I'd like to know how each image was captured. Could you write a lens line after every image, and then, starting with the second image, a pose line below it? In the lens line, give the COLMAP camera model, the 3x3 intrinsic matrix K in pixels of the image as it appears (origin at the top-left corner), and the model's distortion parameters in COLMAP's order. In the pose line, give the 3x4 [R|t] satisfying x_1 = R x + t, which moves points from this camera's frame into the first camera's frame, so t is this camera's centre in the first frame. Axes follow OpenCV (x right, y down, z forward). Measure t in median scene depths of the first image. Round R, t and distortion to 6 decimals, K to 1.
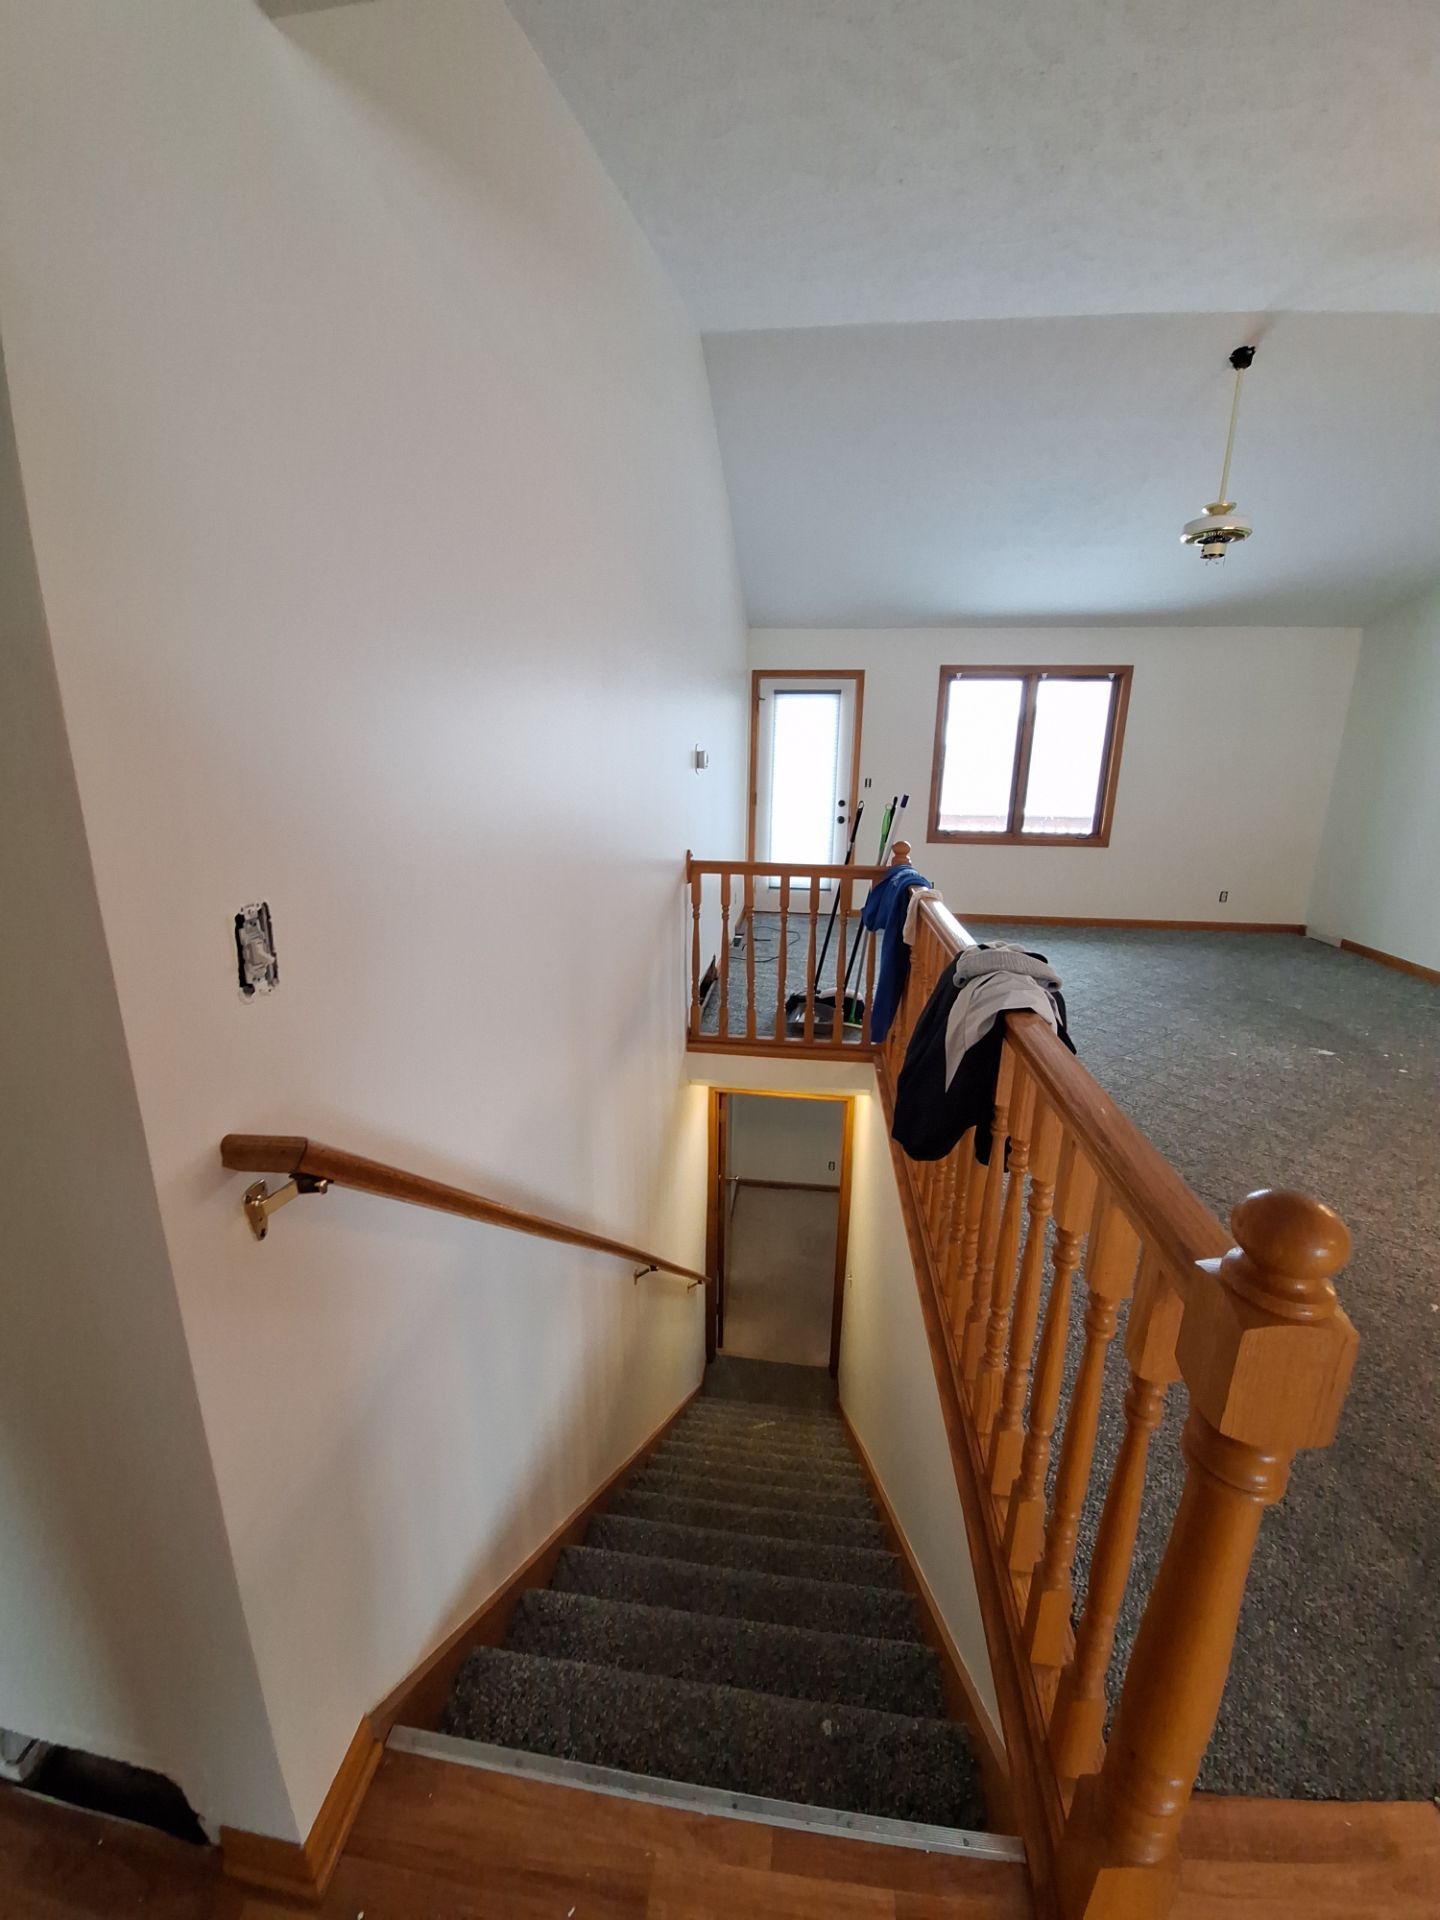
lens RADIAL K [[756.2, 0, 720.0], [0, 756.2, 960.0], [0, 0, 1]] dist [-0.013791, -0.000713]
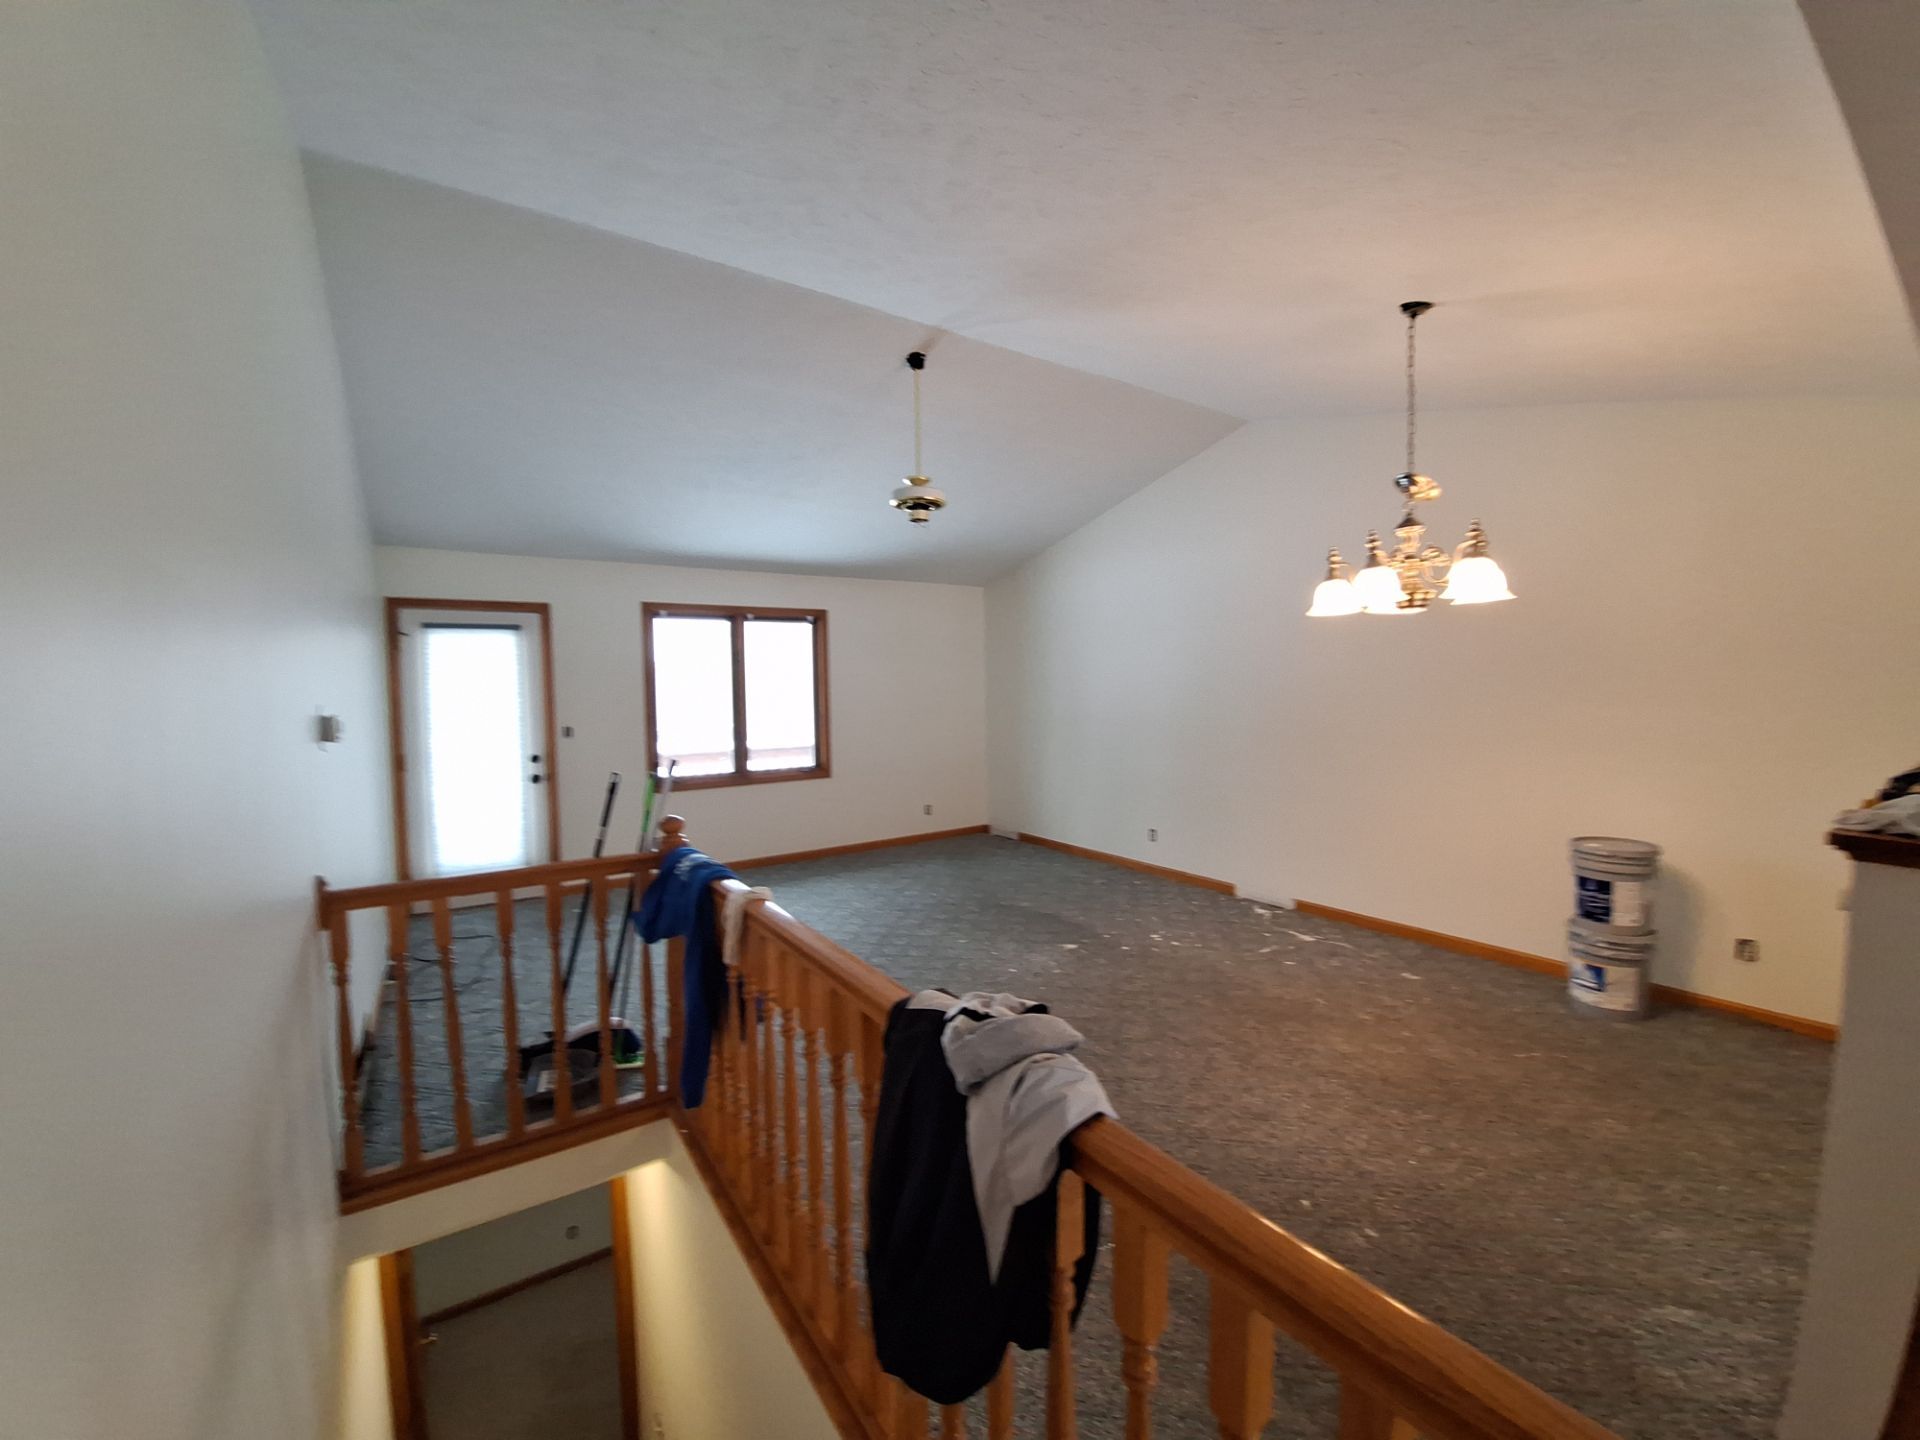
lens RADIAL K [[756.2, 0, 958.3], [0, 756.2, 724.7], [0, 0, 1]] dist [-0.013791, -0.000713]
pose [[0.754710, -0.058873, 0.653411, -0.030996], [0.194804, 0.971156, -0.137502, -0.062769], [-0.626469, 0.231061, 0.744410, 0.153800]]
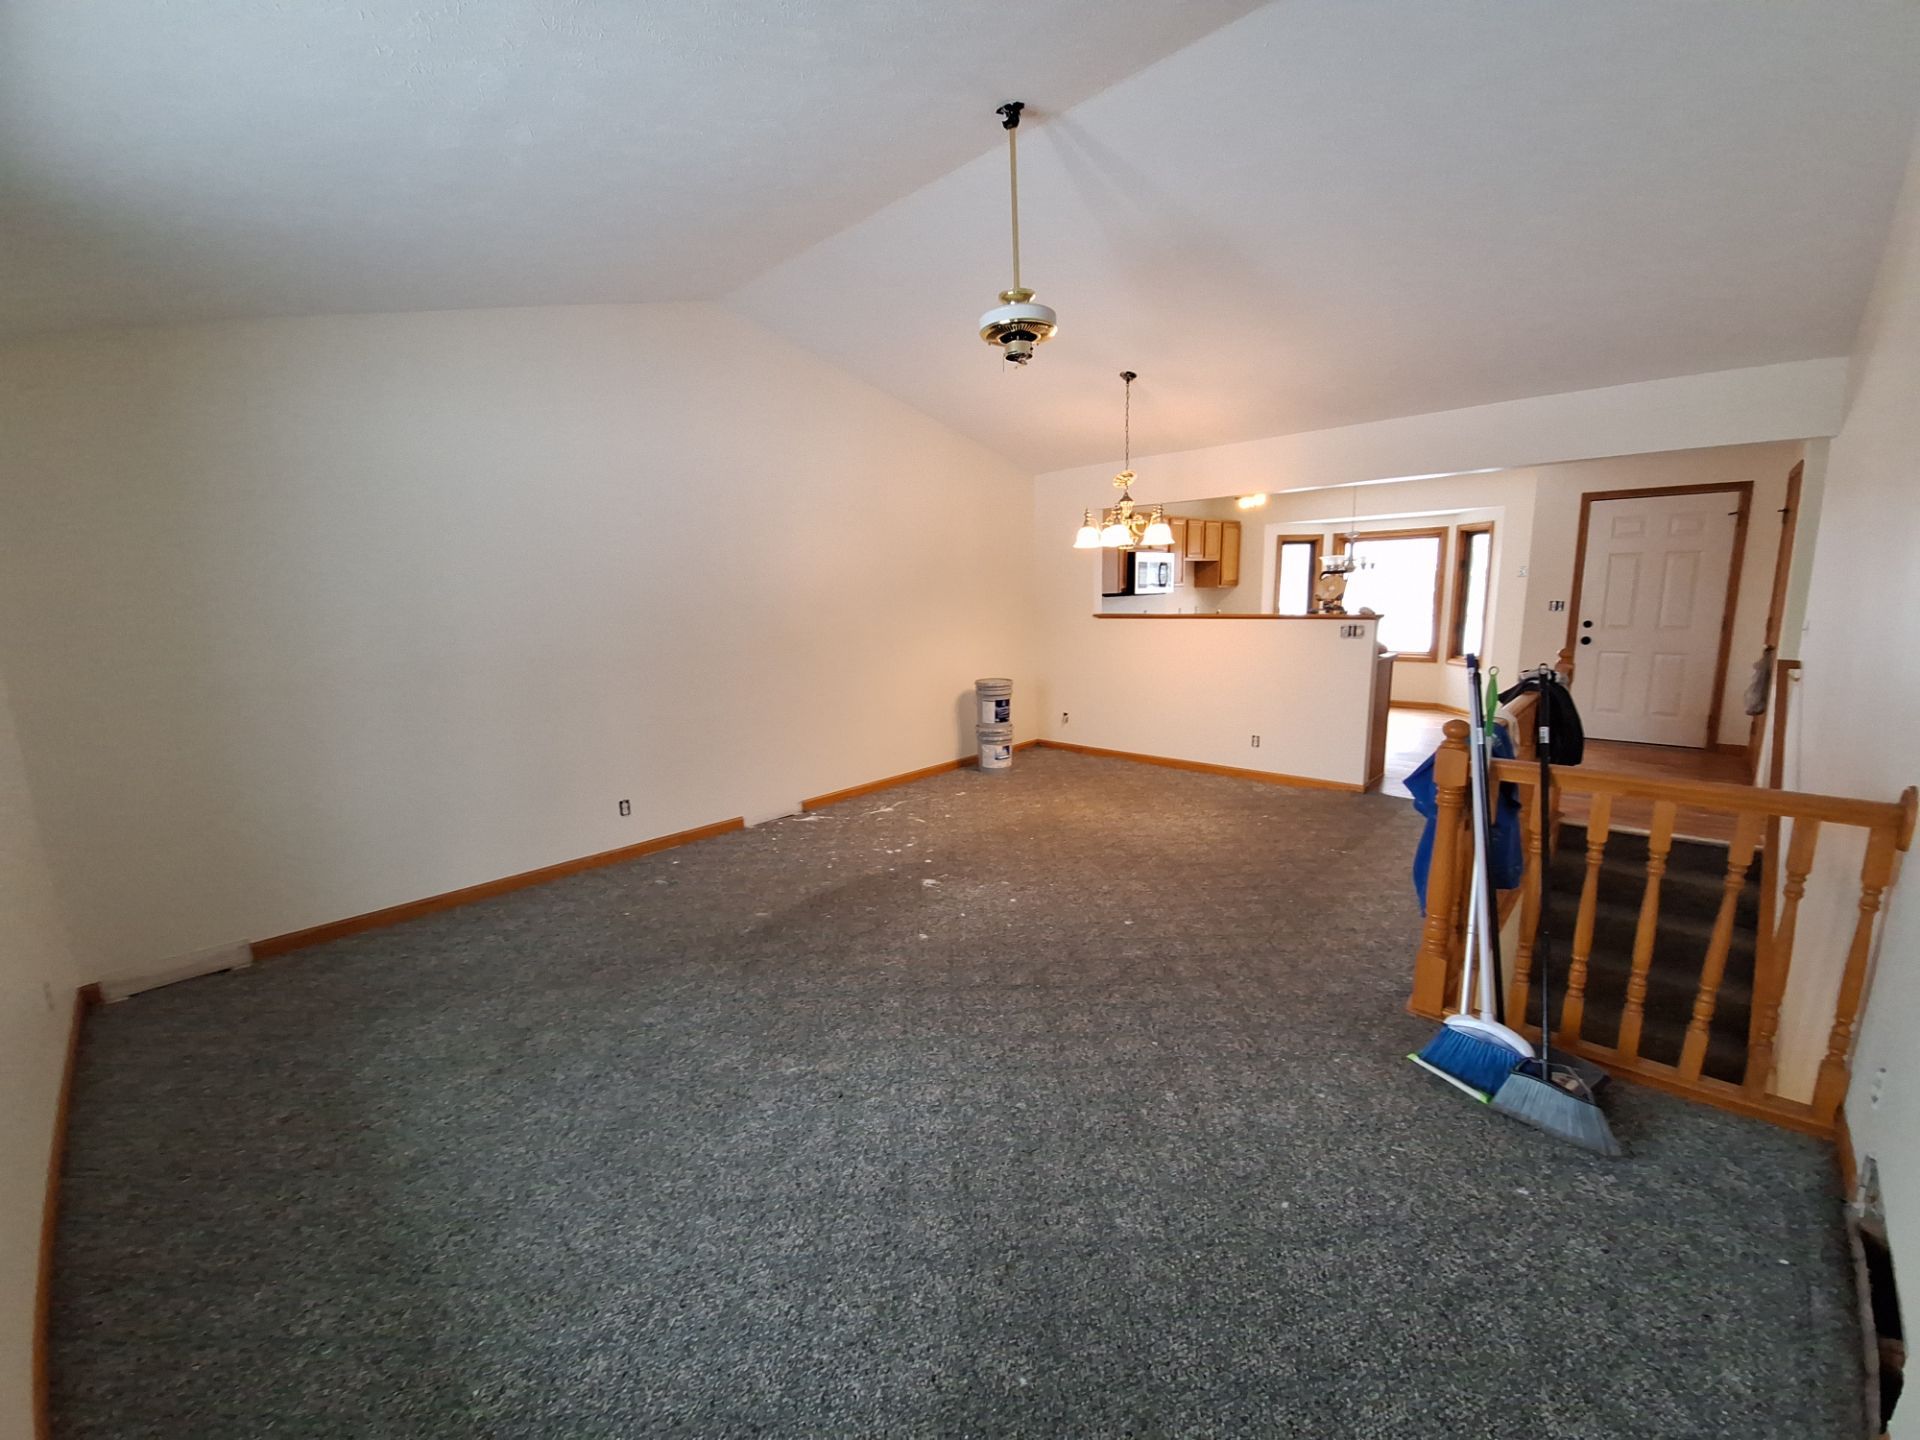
lens RADIAL K [[756.2, 0, 958.3], [0, 756.2, 724.7], [0, 0, 1]] dist [-0.013791, -0.000713]
pose [[-0.795119, -0.098810, 0.598350, 0.142496], [0.176135, 0.906483, 0.383752, -0.384581], [-0.580313, 0.410518, -0.703357, 1.335158]]
